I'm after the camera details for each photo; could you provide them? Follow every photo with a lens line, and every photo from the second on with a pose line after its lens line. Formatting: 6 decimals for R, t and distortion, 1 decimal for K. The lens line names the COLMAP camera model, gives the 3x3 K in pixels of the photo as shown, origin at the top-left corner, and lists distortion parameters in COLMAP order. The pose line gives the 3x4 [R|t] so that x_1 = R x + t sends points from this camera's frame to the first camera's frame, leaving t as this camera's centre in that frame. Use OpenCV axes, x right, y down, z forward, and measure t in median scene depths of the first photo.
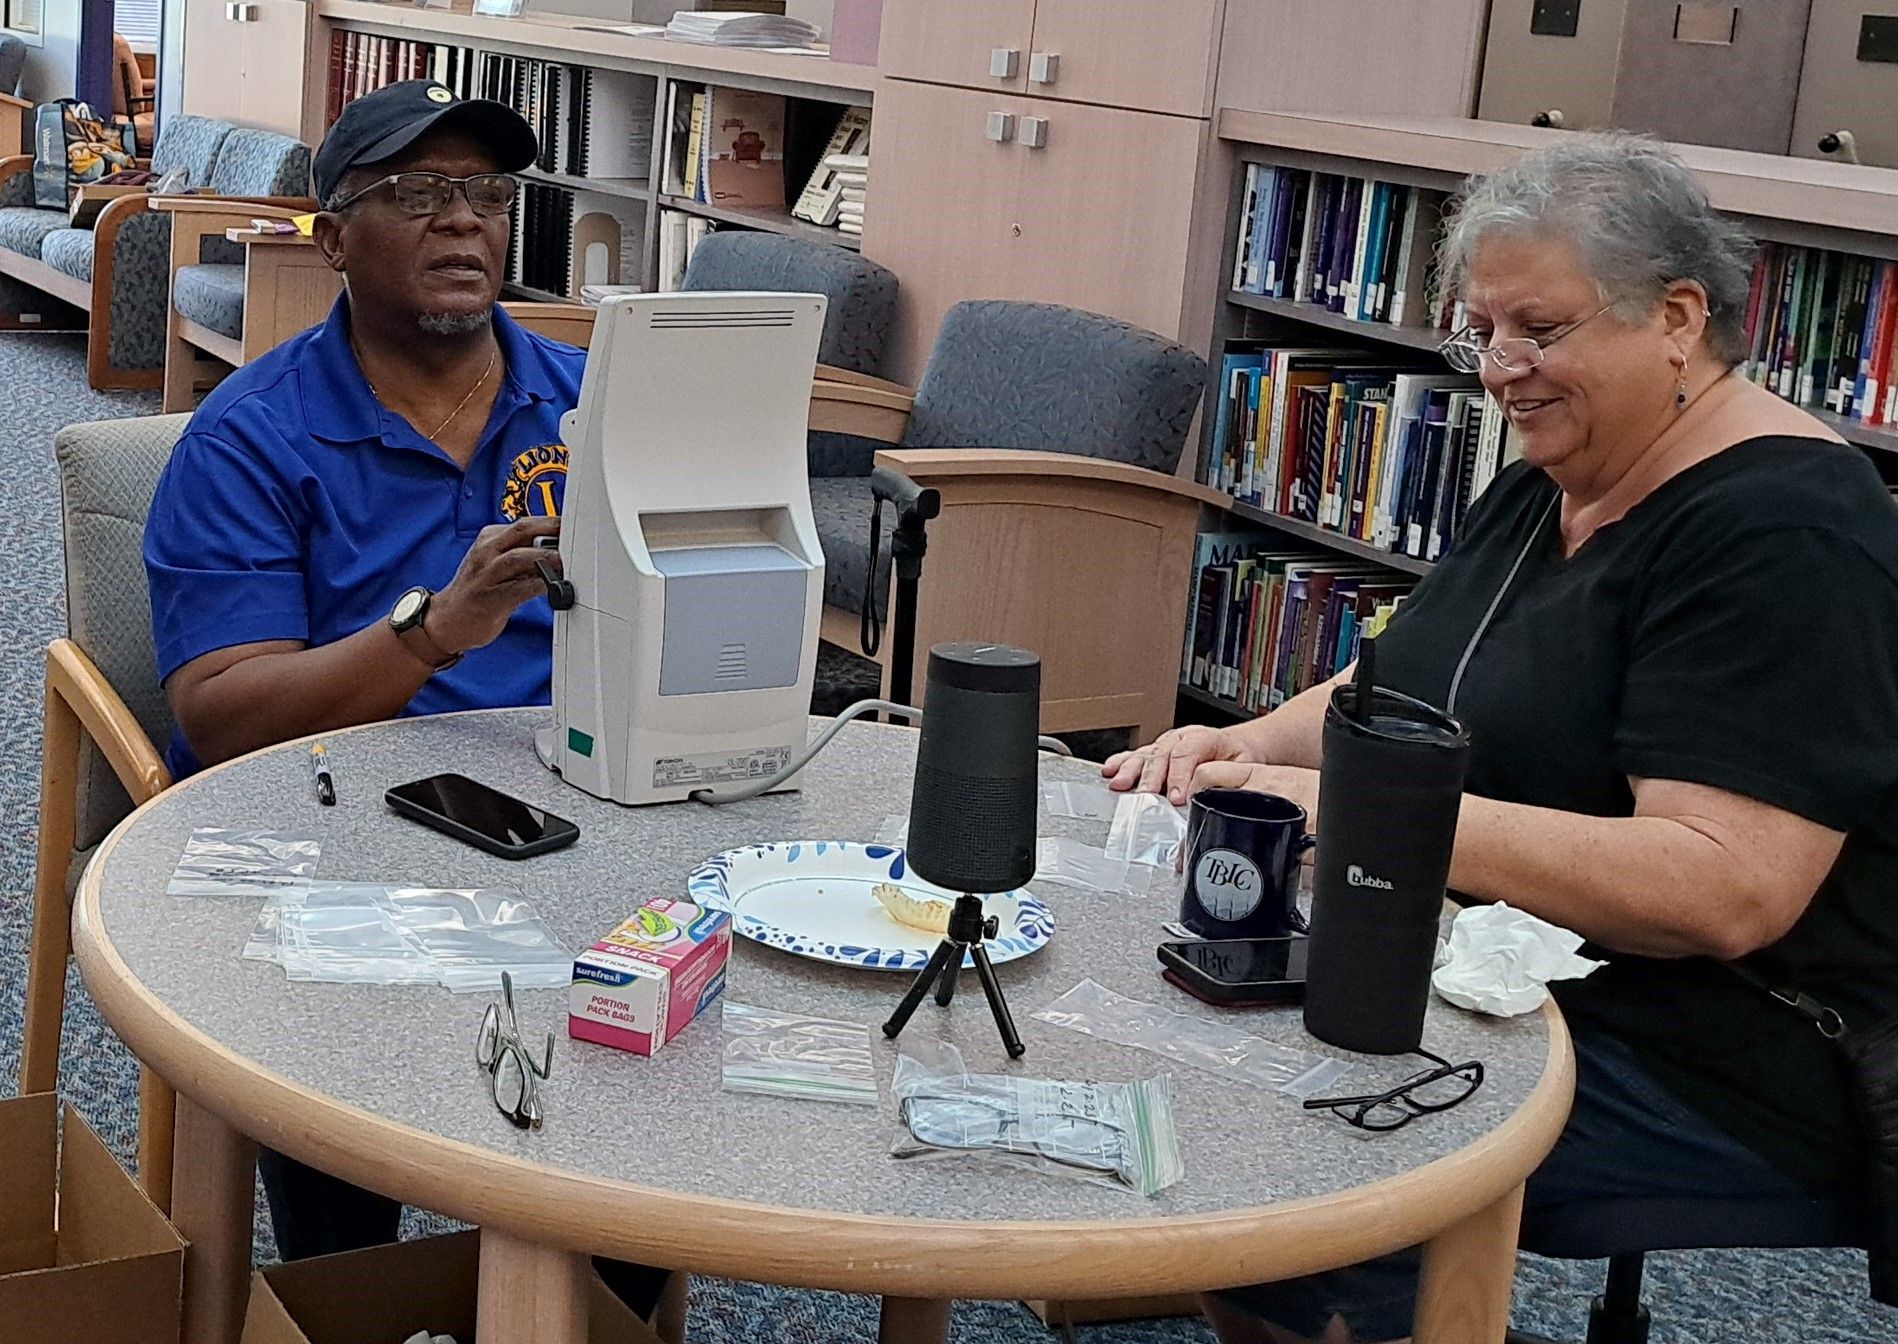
lens RADIAL K [[3599.6, 0, 949.0], [0, 3599.6, 672.0], [0, 0, 1]] dist [-0.174943, 1.208670]
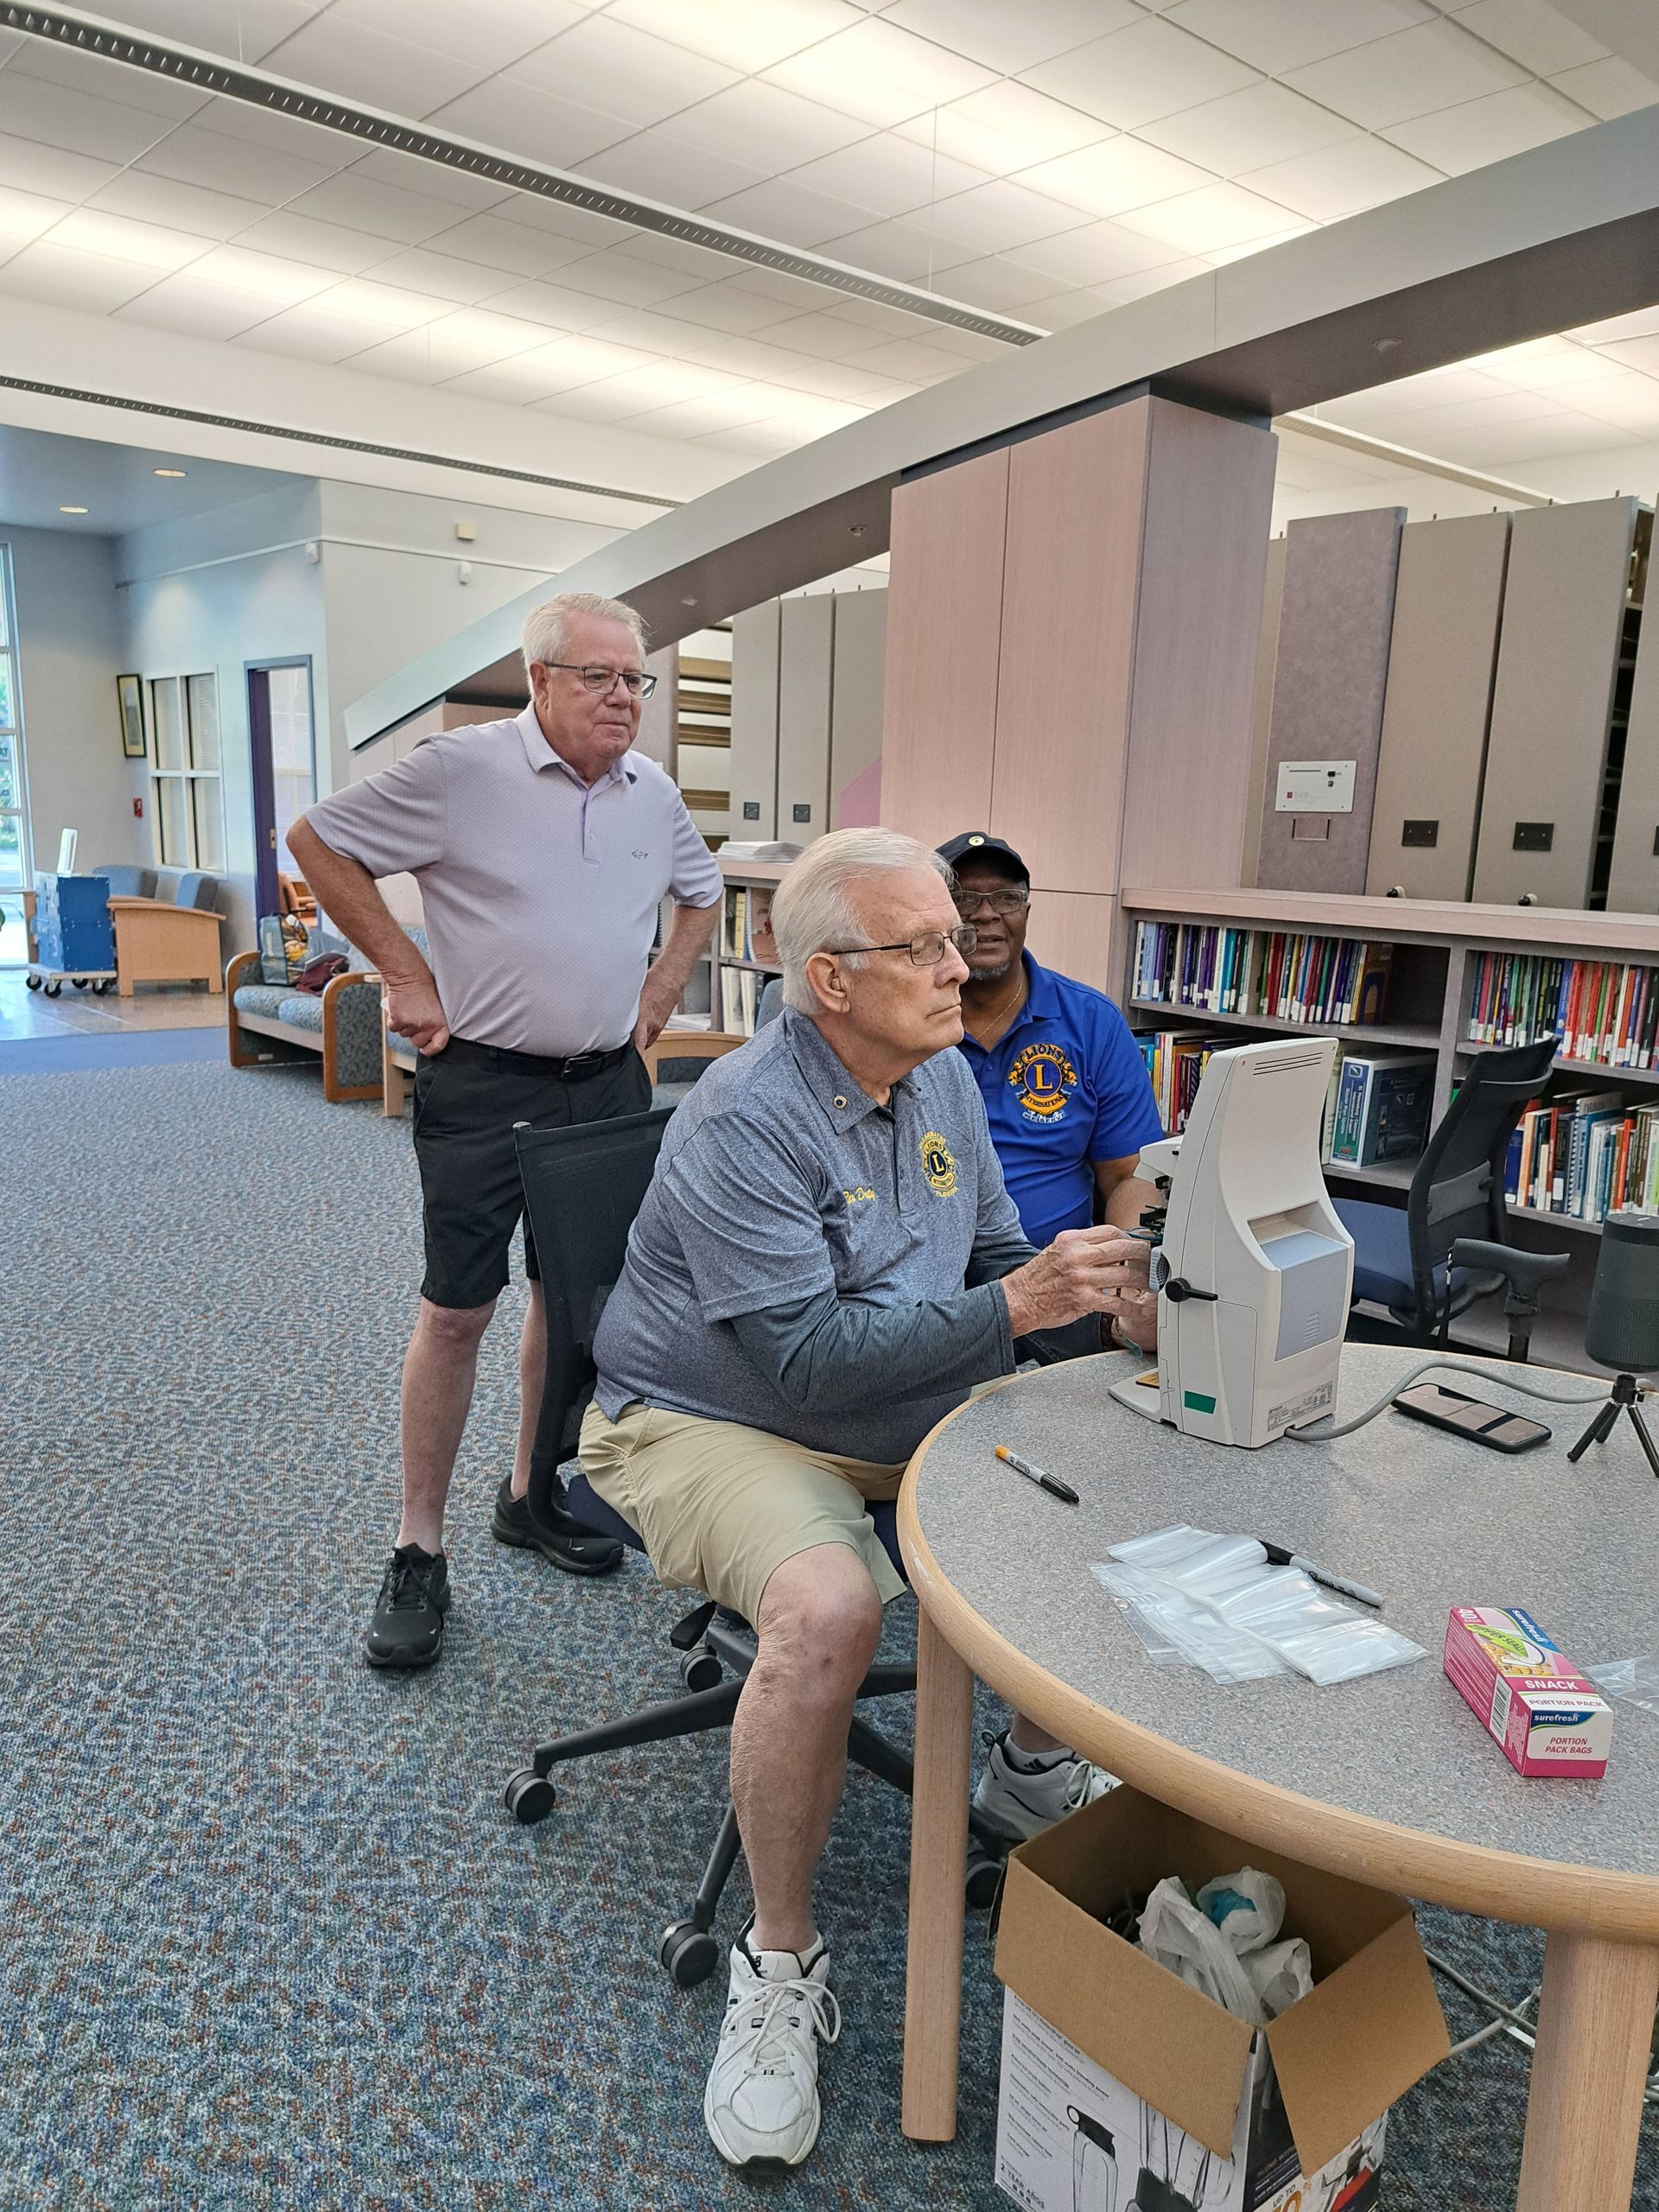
lens RADIAL K [[1605.7, 0, 829.5], [0, 1605.7, 1106.0], [0, 0, 1]] dist [0.003805, 0.002251]
pose [[0.960537, -0.076542, 0.267412, -0.255363], [0.082571, 0.996521, -0.011355, -0.061049], [-0.265612, 0.032987, 0.963515, 0.333977]]
